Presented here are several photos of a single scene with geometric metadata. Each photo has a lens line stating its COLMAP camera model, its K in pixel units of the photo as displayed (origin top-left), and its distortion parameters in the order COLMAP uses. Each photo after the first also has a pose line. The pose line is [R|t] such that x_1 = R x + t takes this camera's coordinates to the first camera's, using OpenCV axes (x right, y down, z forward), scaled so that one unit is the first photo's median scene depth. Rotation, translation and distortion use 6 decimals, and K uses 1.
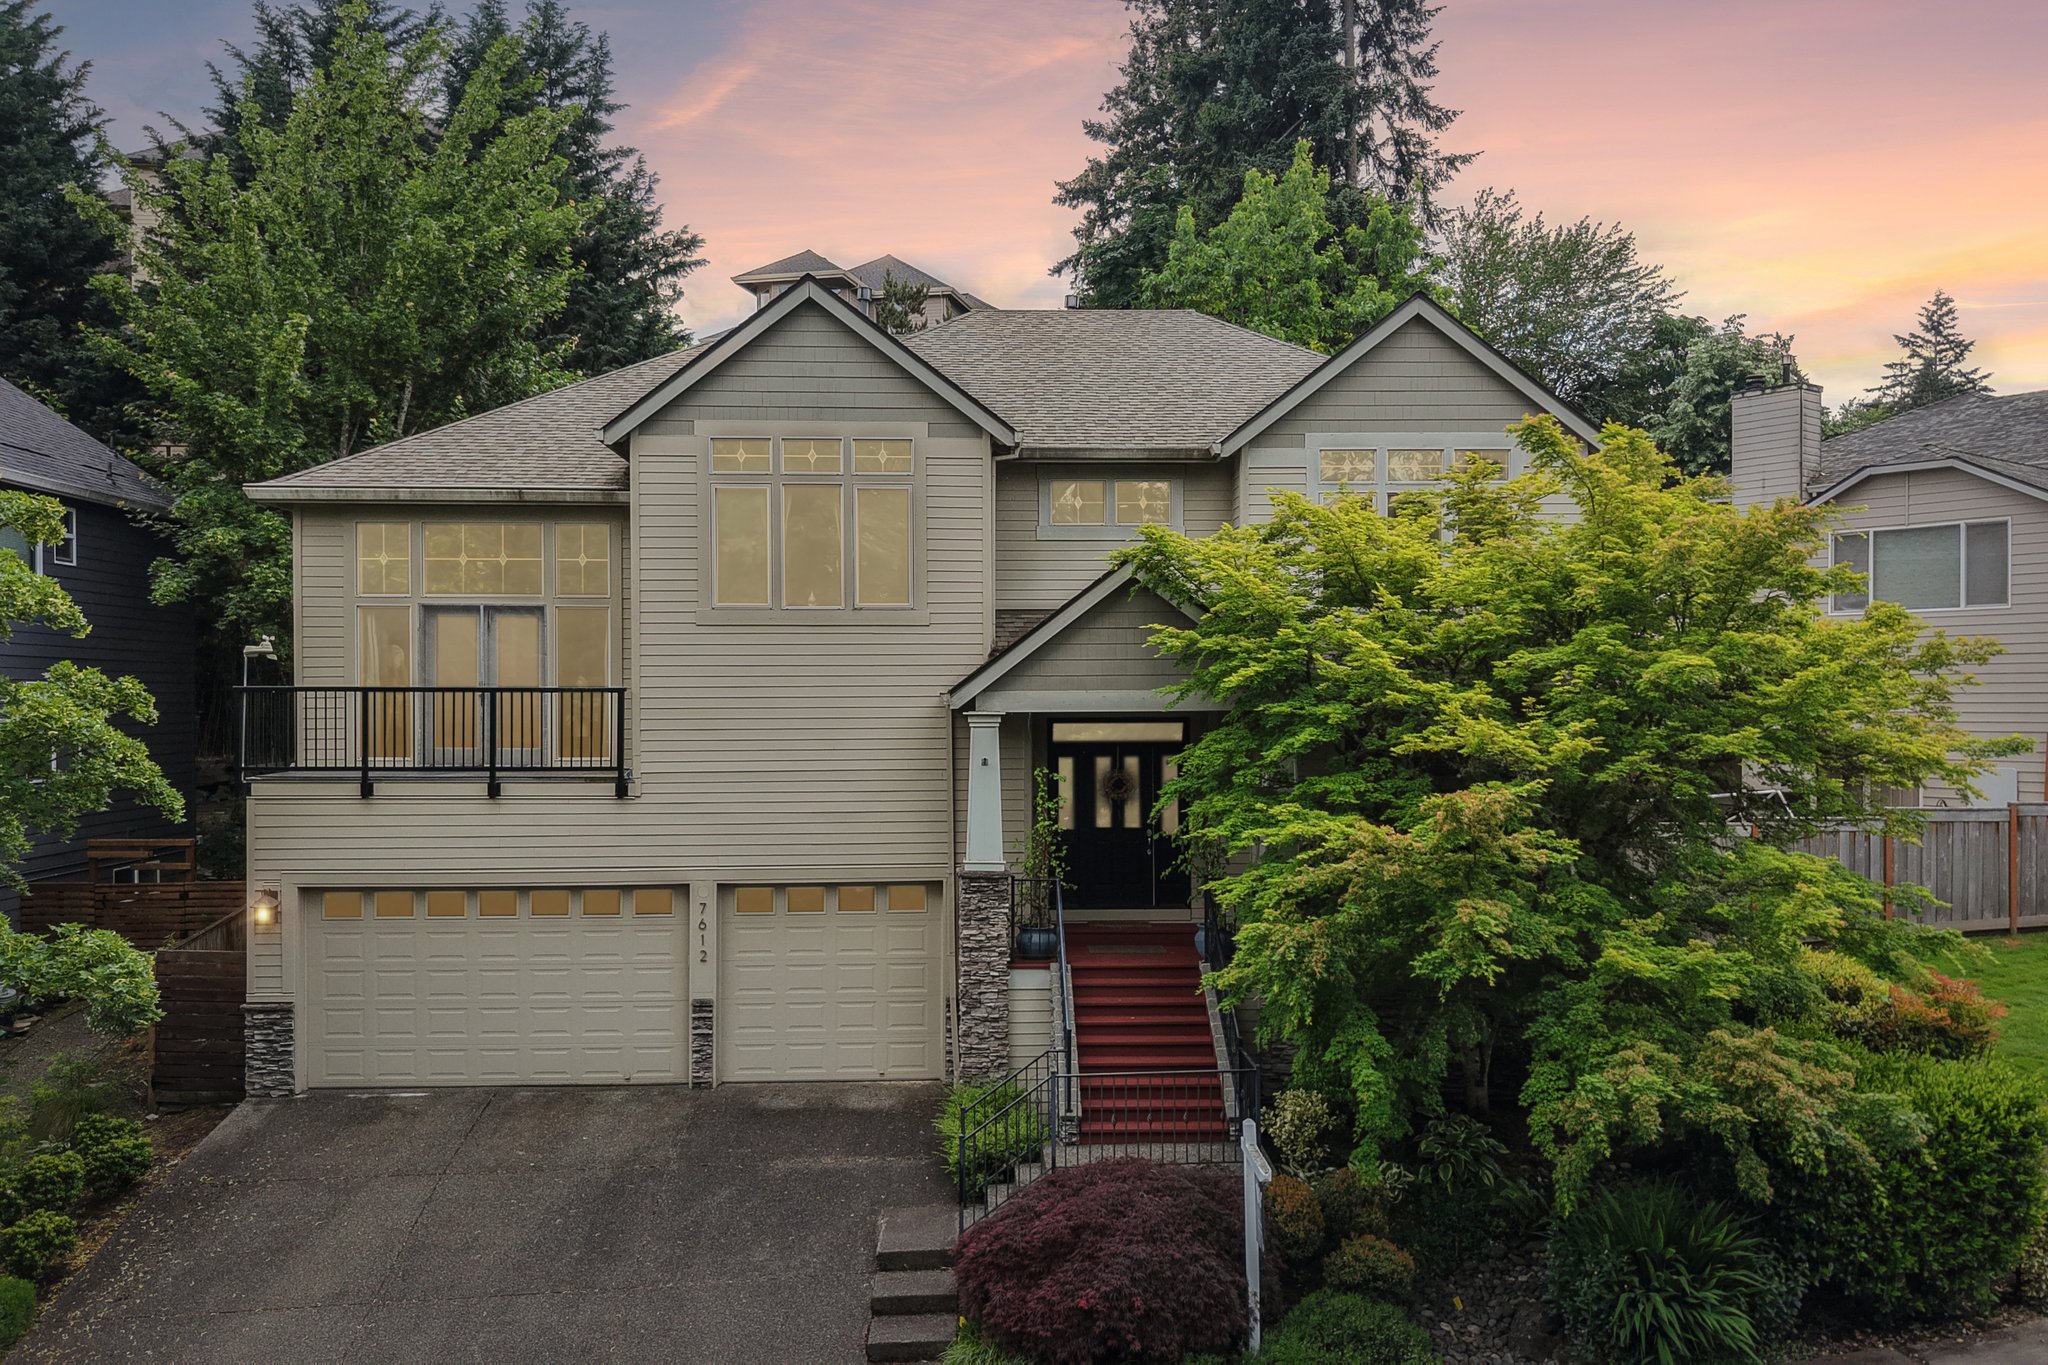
lens RADIAL K [[1644.6, 0, 1006.7], [0, 1644.6, 687.7], [0, 0, 1]] dist [0.034877, -0.056289]
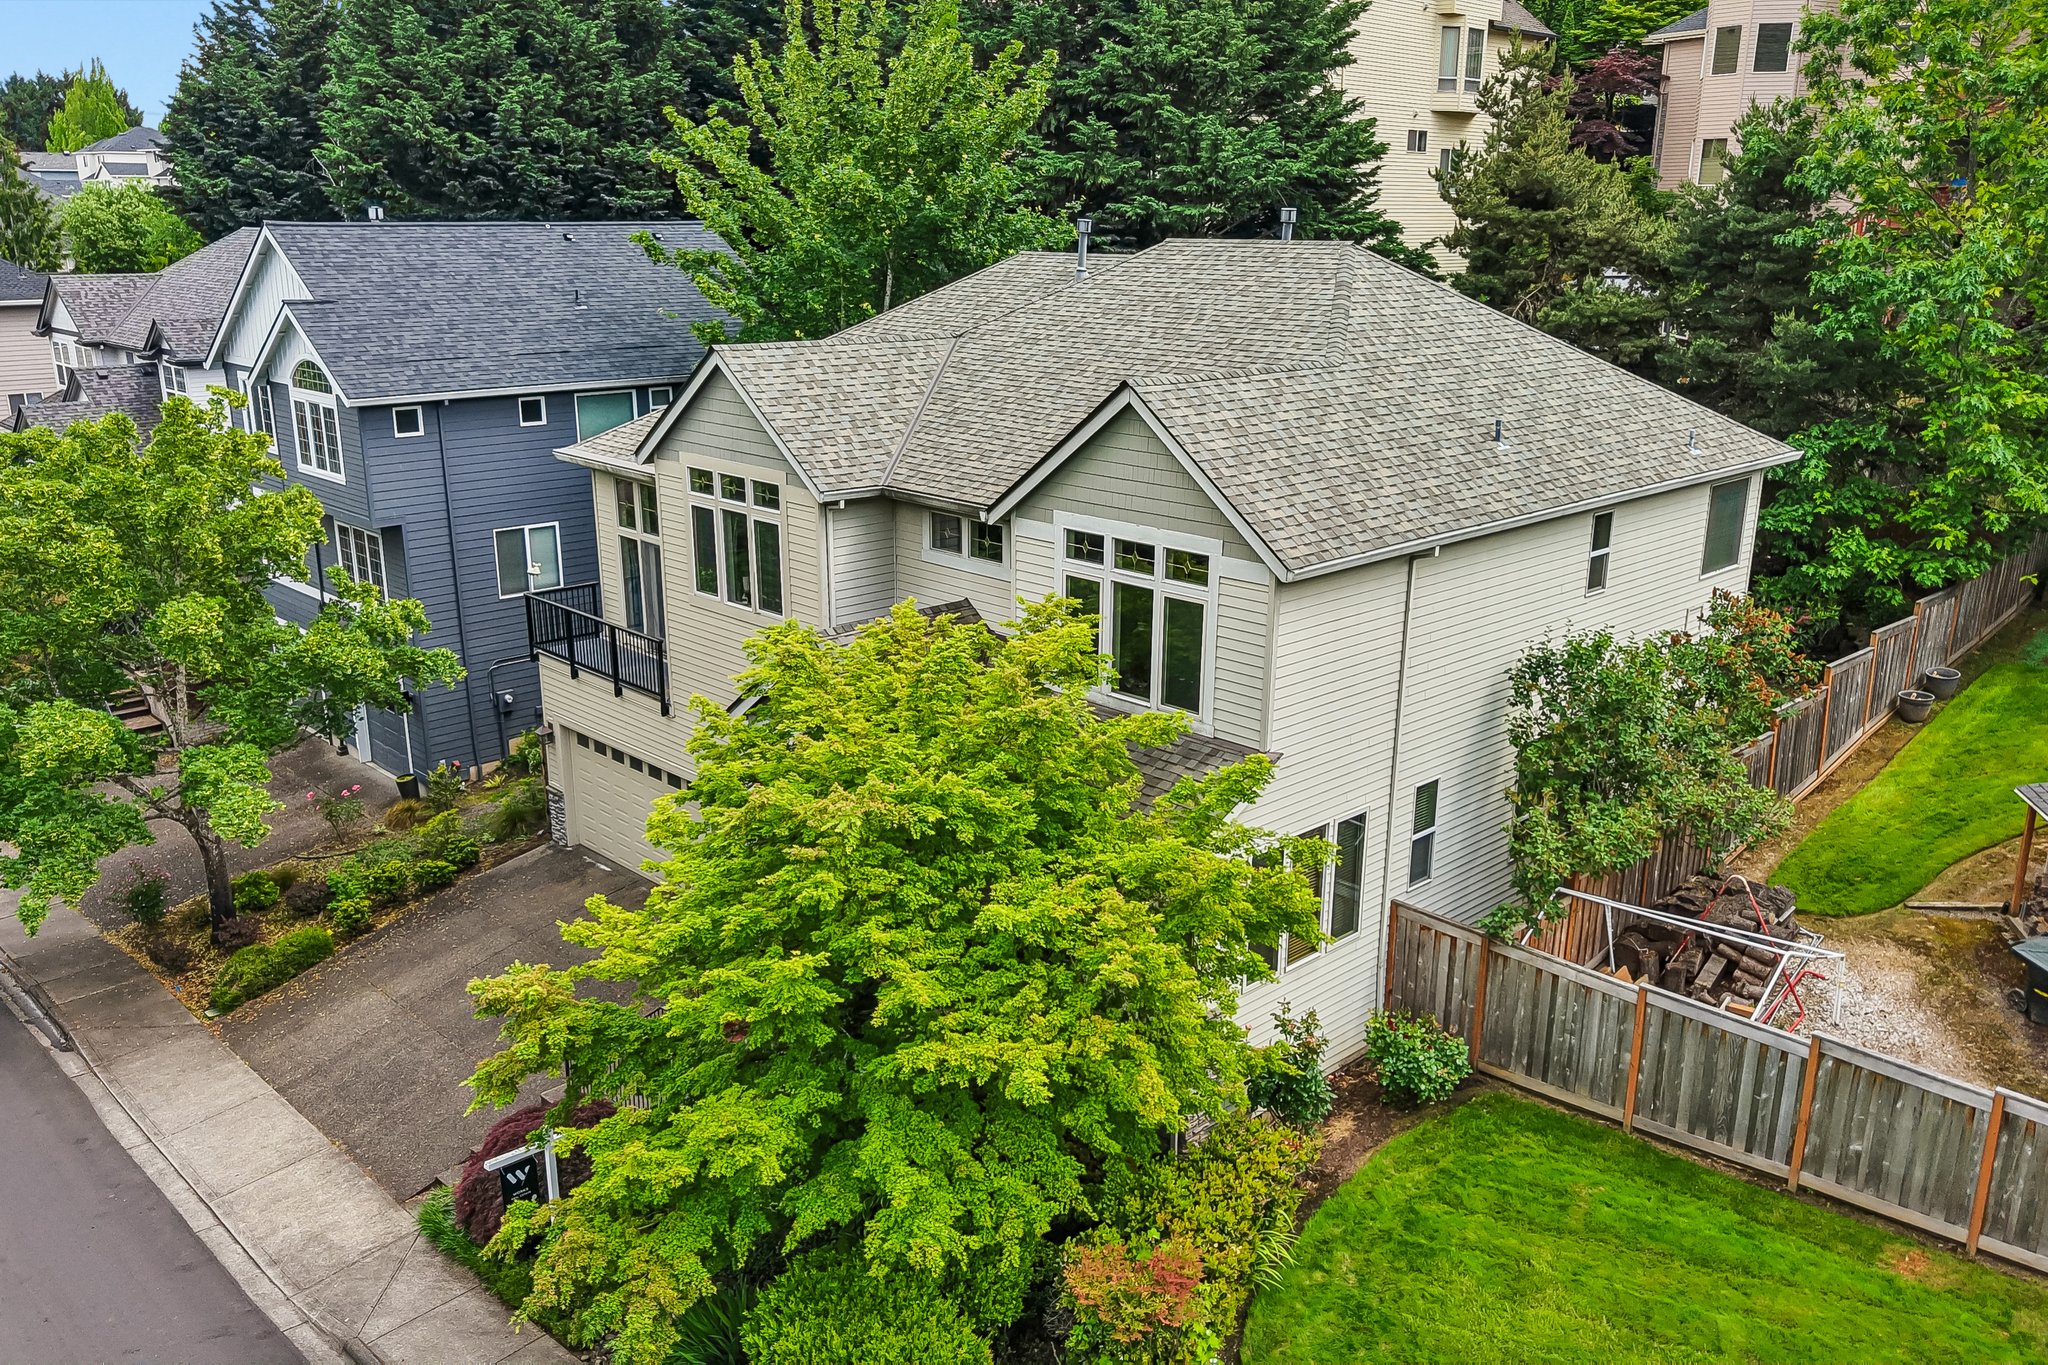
lens RADIAL K [[1644.6, 0, 1016.1], [0, 1644.6, 698.9], [0, 0, 1]] dist [0.034877, -0.056289]
pose [[0.670206, 0.217674, -0.709537, 1.018589], [0.003264, 0.955149, 0.296107, -0.383788], [0.742168, -0.200769, 0.639436, 0.345230]]
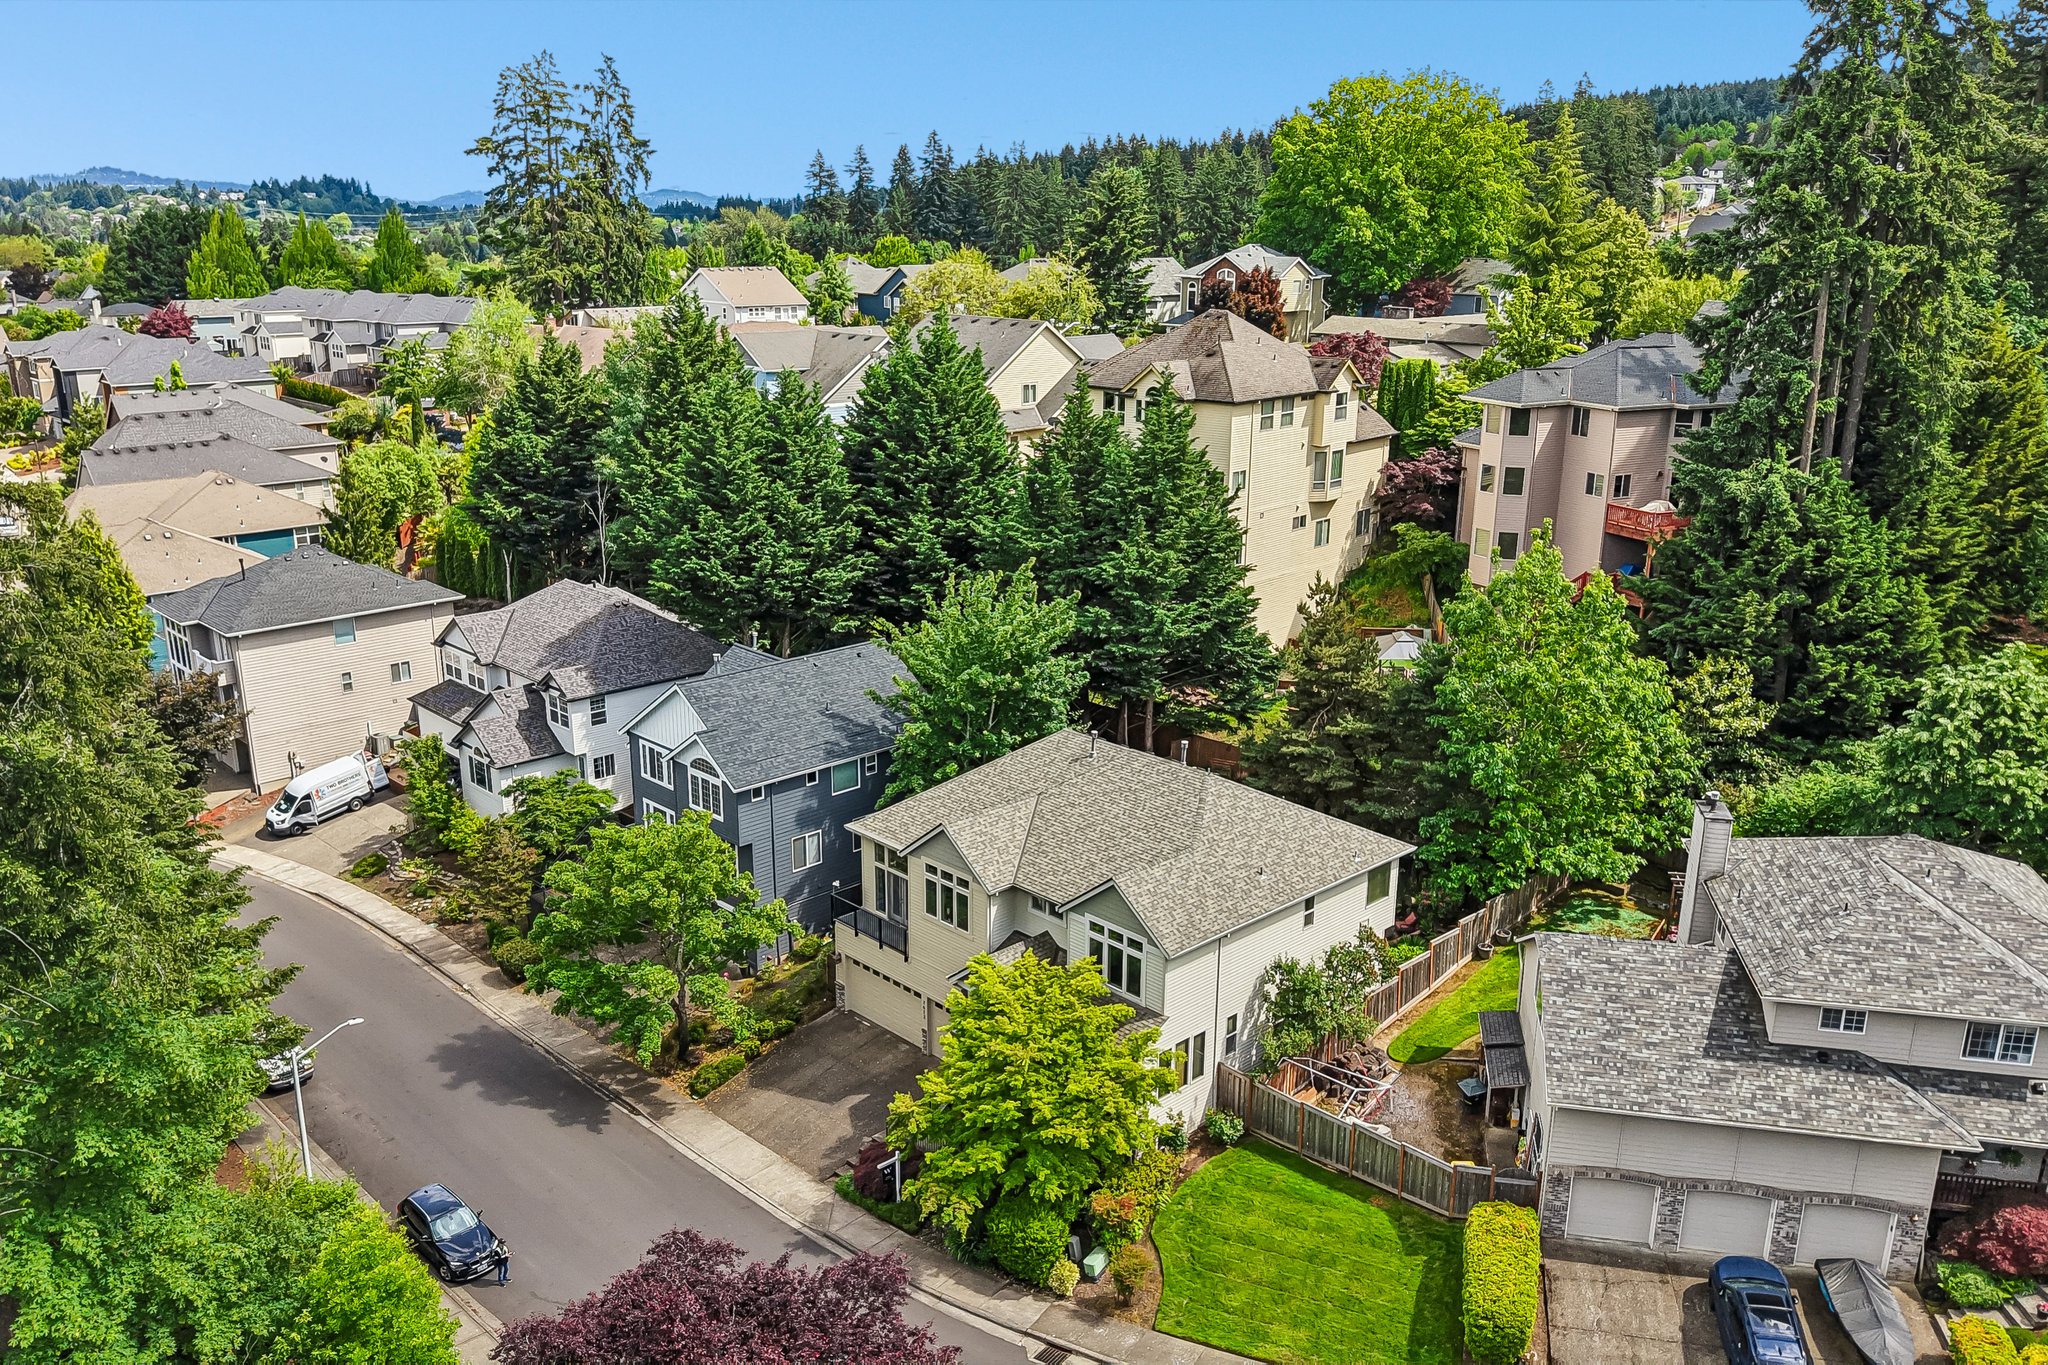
lens RADIAL K [[1644.6, 0, 1006.6], [0, 1644.6, 666.6], [0, 0, 1]] dist [0.034877, -0.056289]
pose [[0.666616, 0.203337, -0.717131, 2.132601], [0.004427, 0.960977, 0.276594, -1.411830], [0.745388, -0.187557, 0.639702, -0.790334]]
